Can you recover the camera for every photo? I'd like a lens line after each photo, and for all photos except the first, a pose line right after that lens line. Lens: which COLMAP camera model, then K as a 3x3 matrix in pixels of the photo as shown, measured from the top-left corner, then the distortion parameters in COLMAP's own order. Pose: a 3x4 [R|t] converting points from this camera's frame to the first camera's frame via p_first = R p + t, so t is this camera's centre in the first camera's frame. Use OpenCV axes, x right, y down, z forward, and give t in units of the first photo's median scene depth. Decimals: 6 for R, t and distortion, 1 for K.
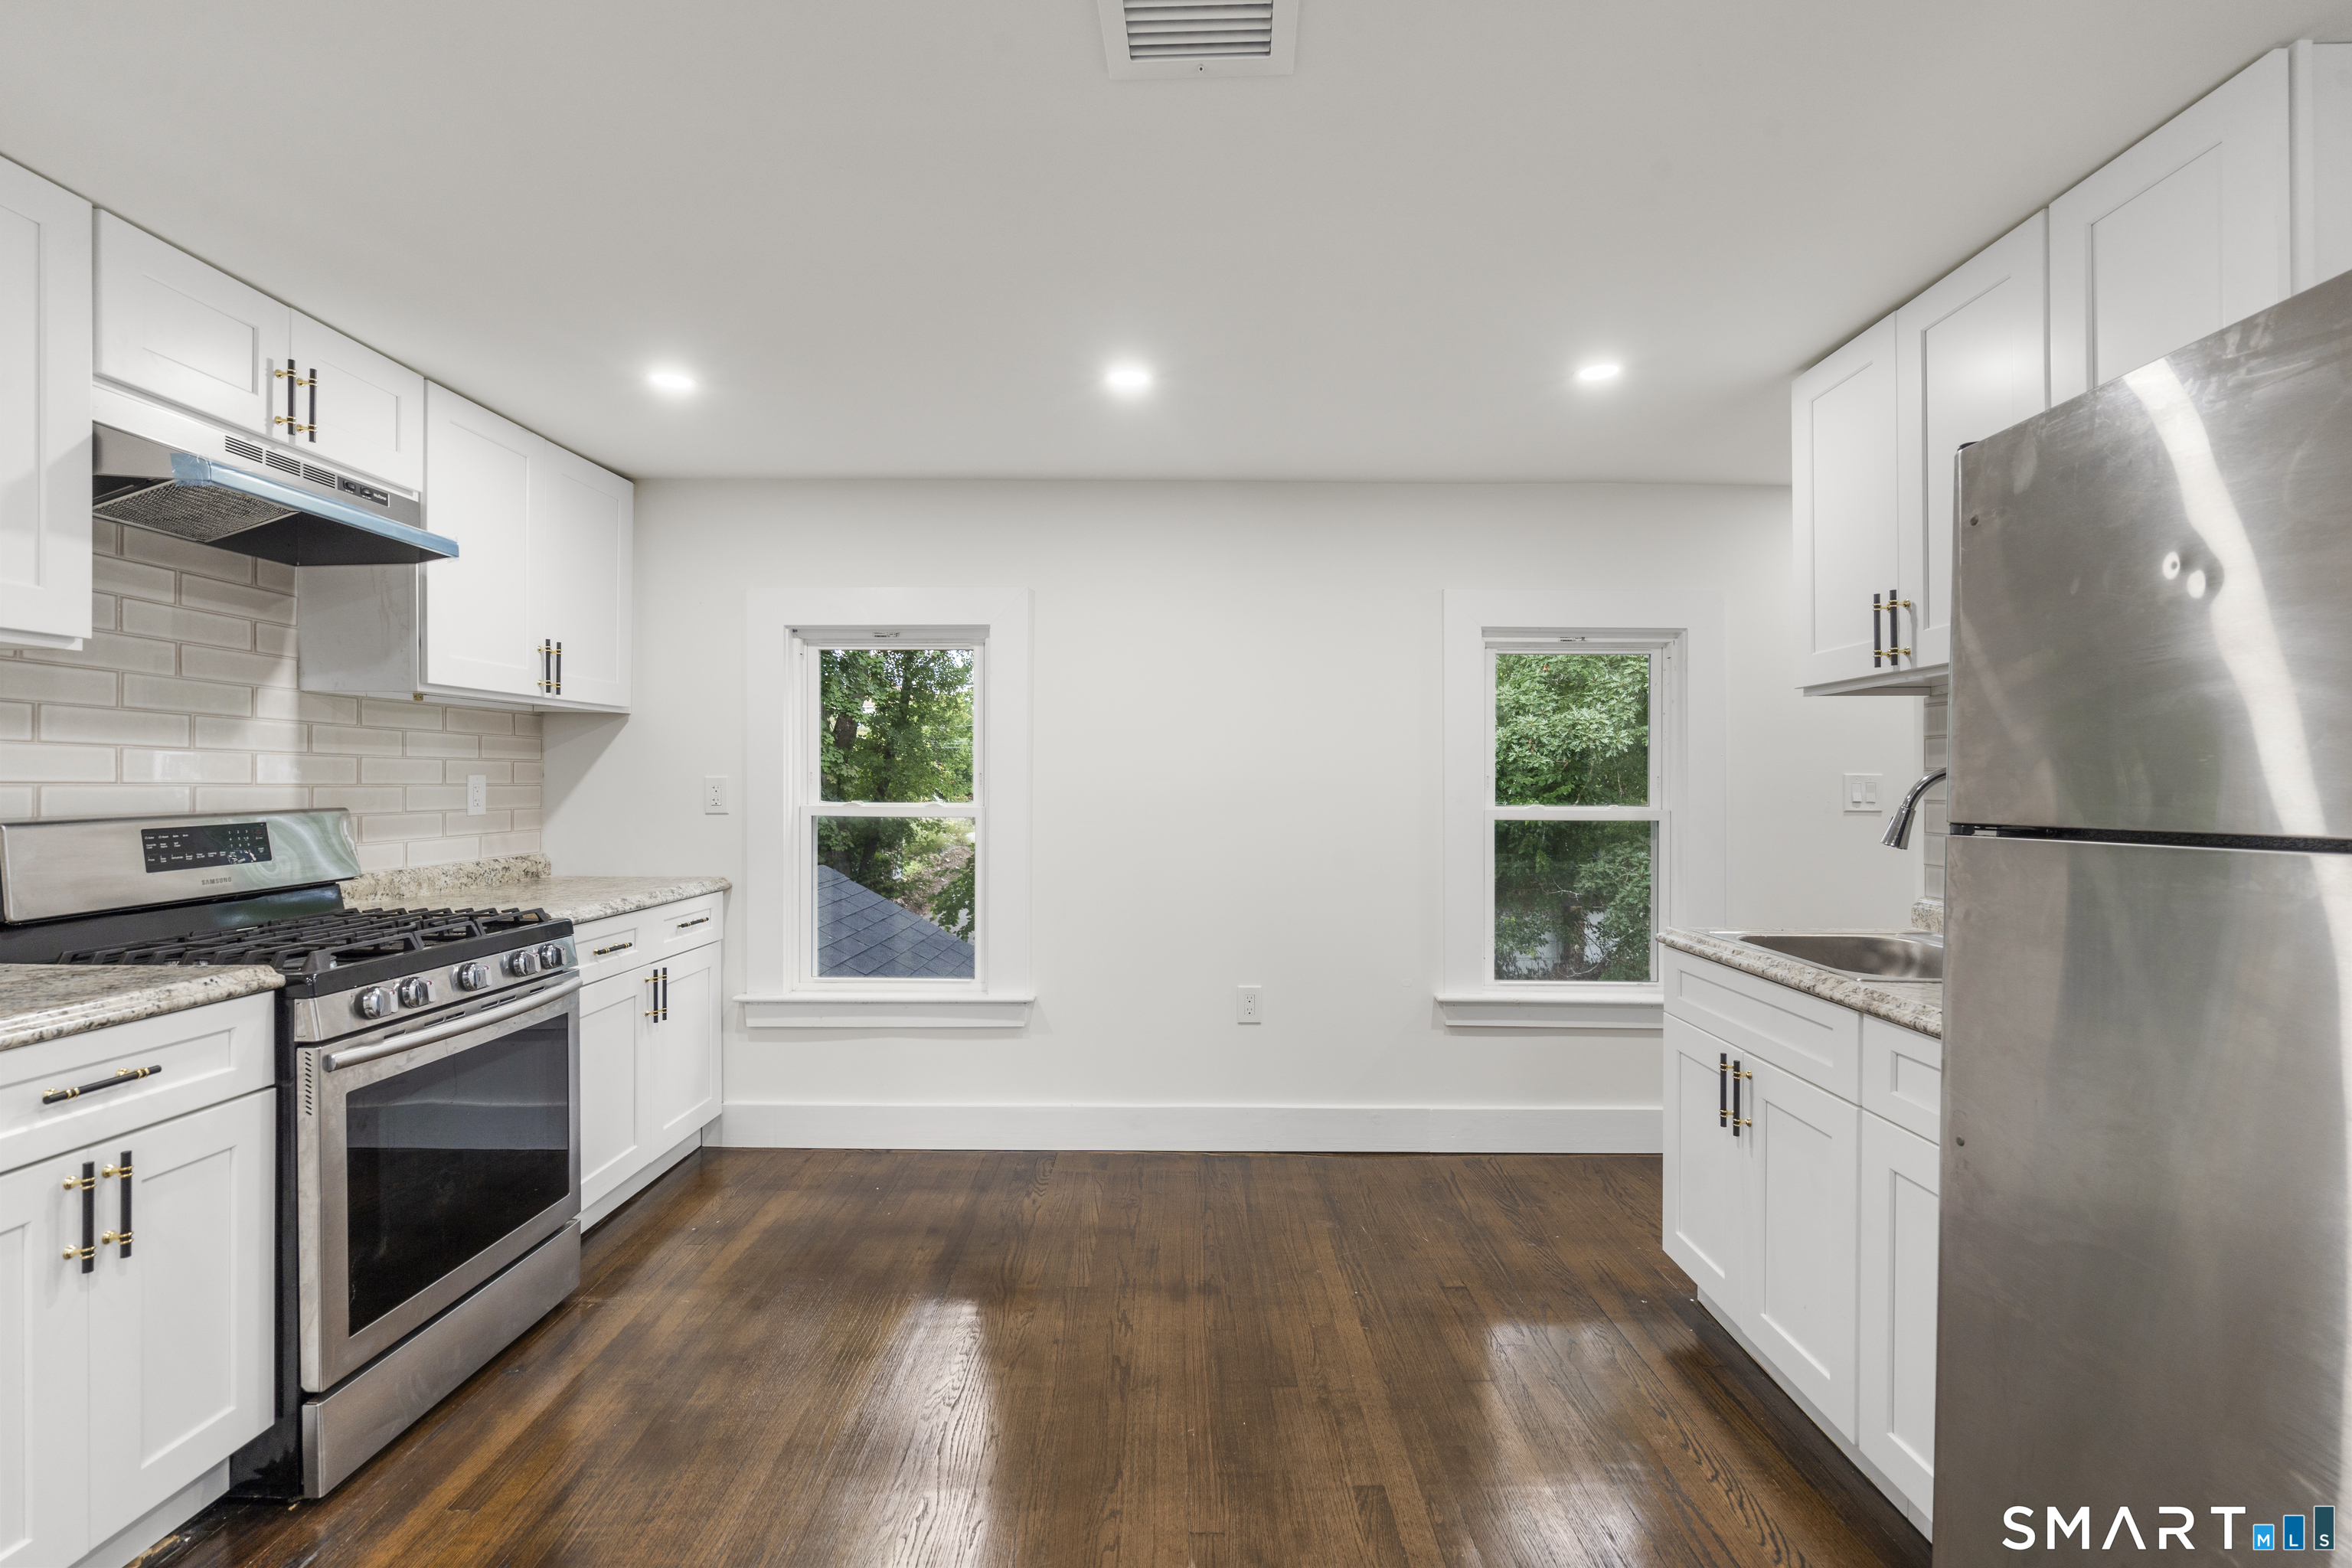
lens RADIAL K [[1062.0, 0, 1176.0], [0, 1062.0, 784.0], [0, 0, 1]] dist [-0.000452, 0.004491]
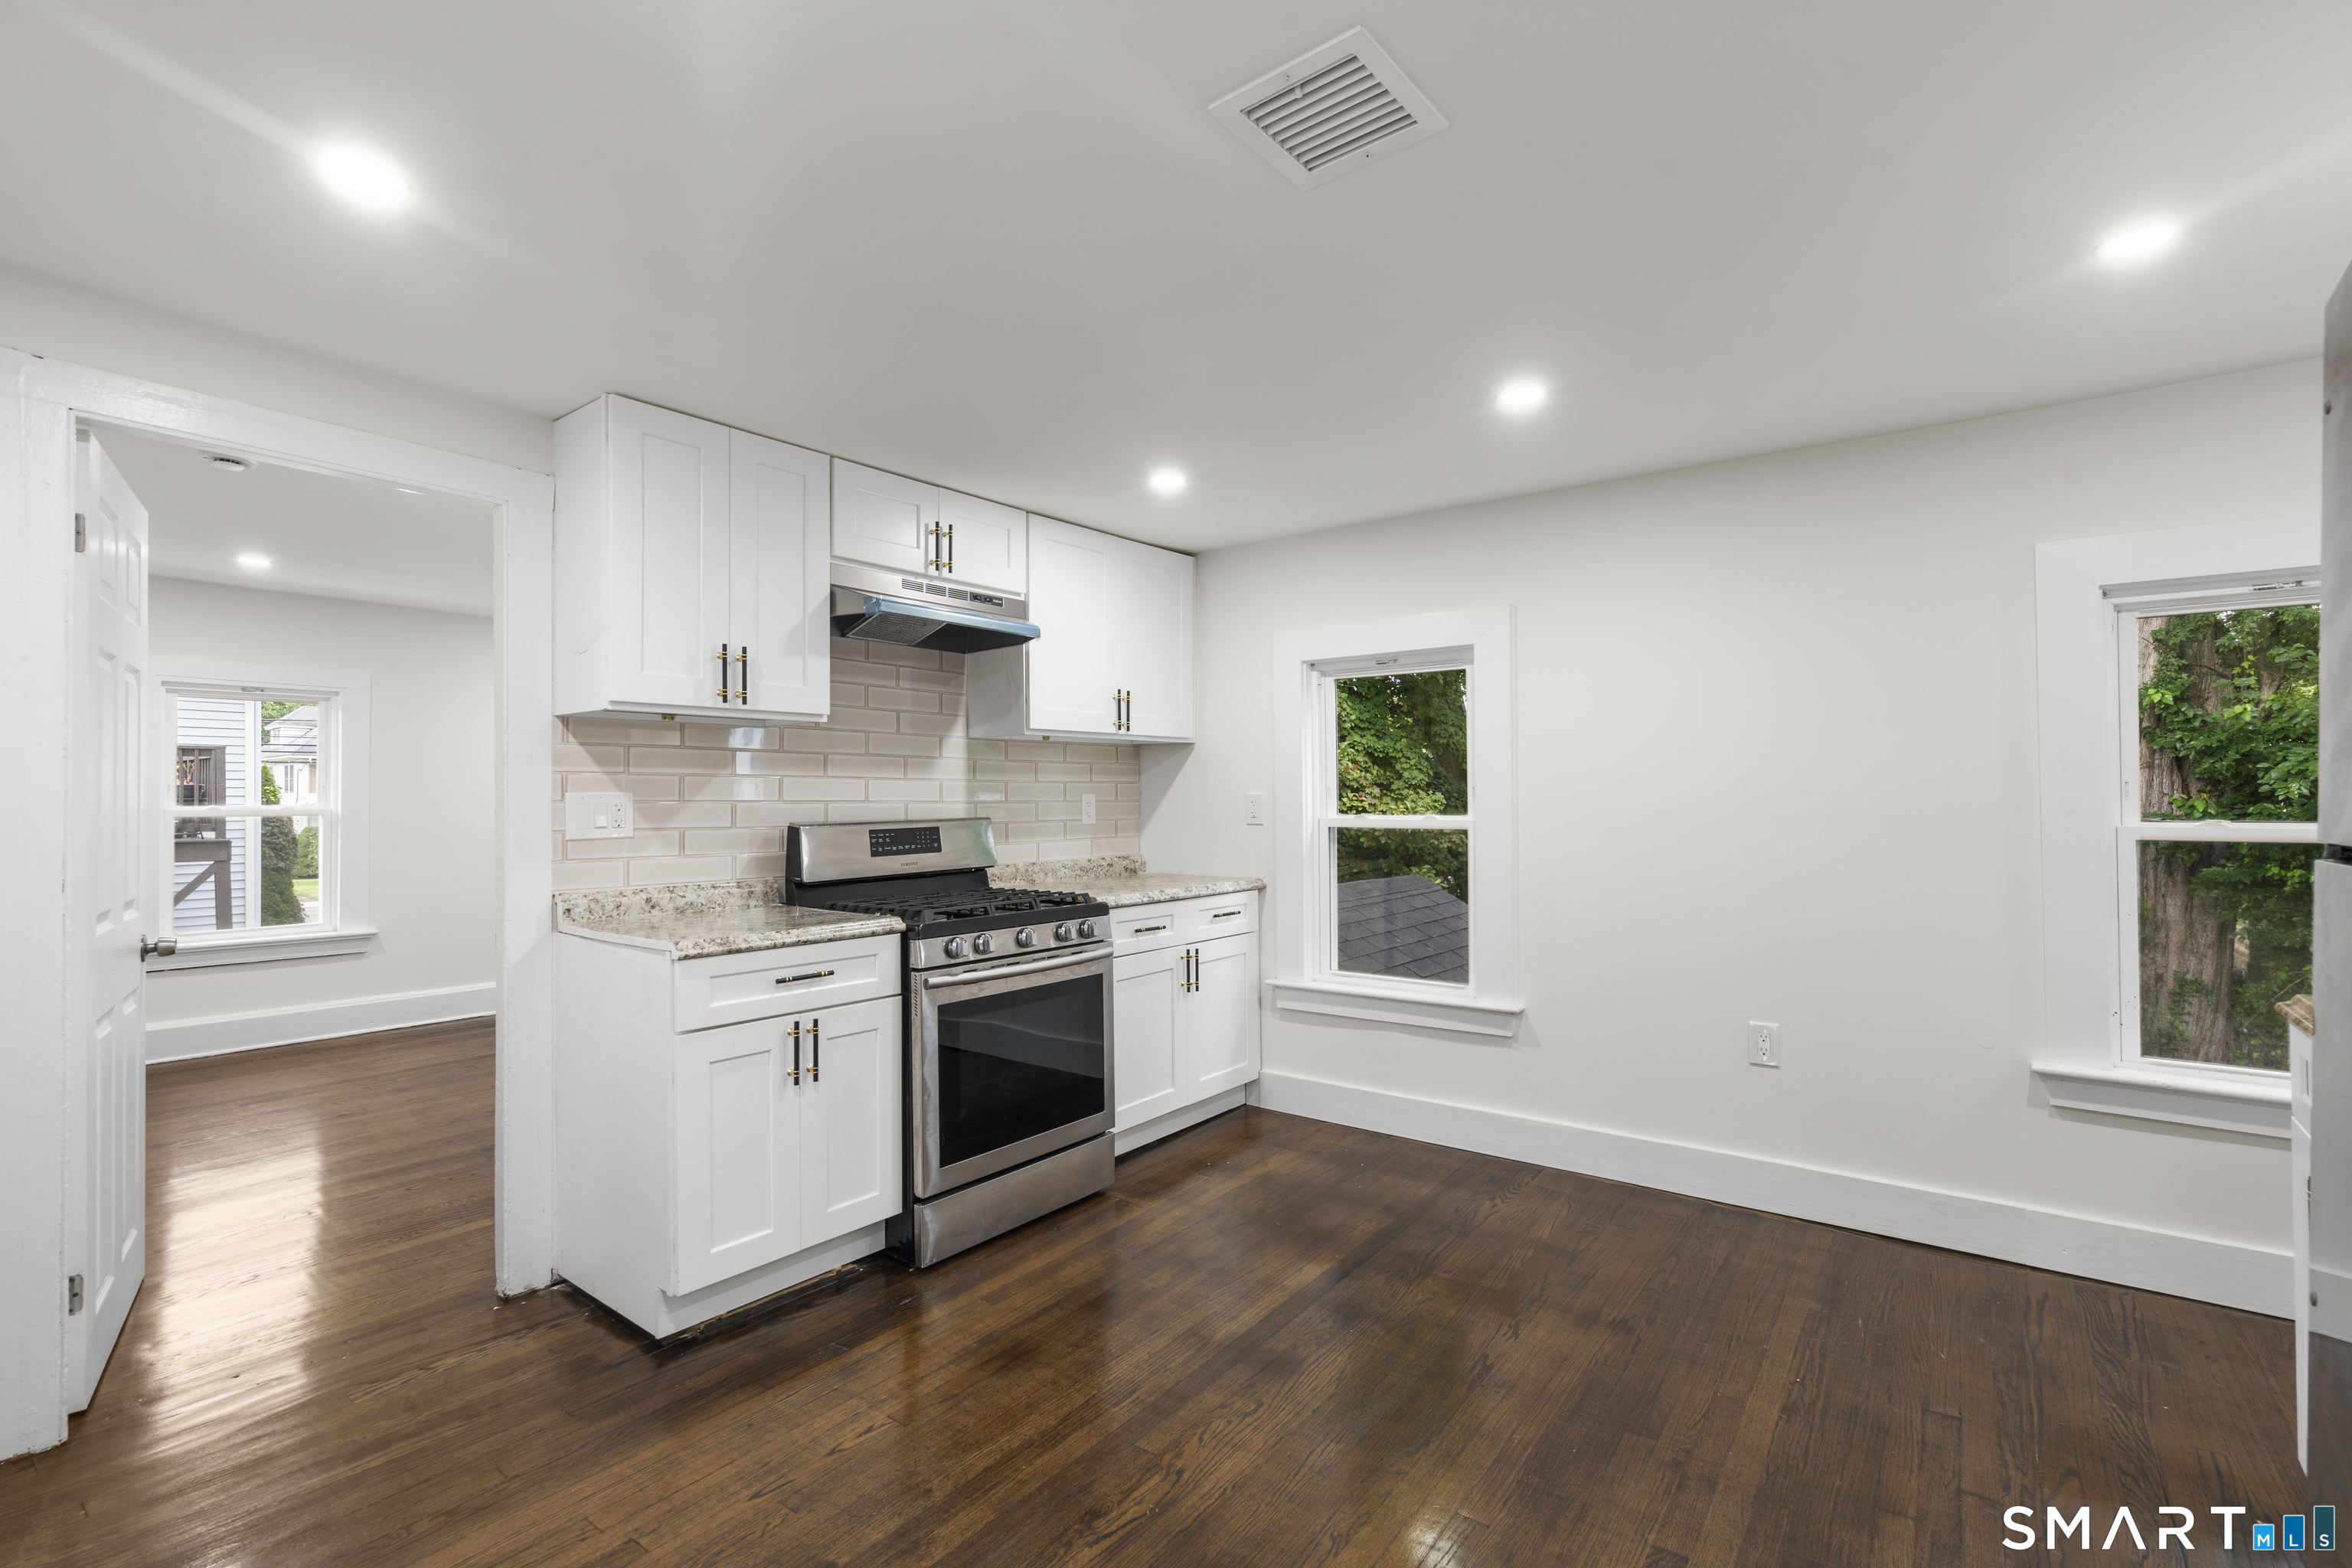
lens RADIAL K [[1062.0, 0, 1176.0], [0, 1062.0, 784.0], [0, 0, 1]] dist [-0.000452, 0.004491]
pose [[0.801695, -0.015430, -0.597535, 0.305473], [0.006835, 0.999838, -0.016647, 0.002847], [0.597695, 0.009262, 0.801670, -0.006212]]
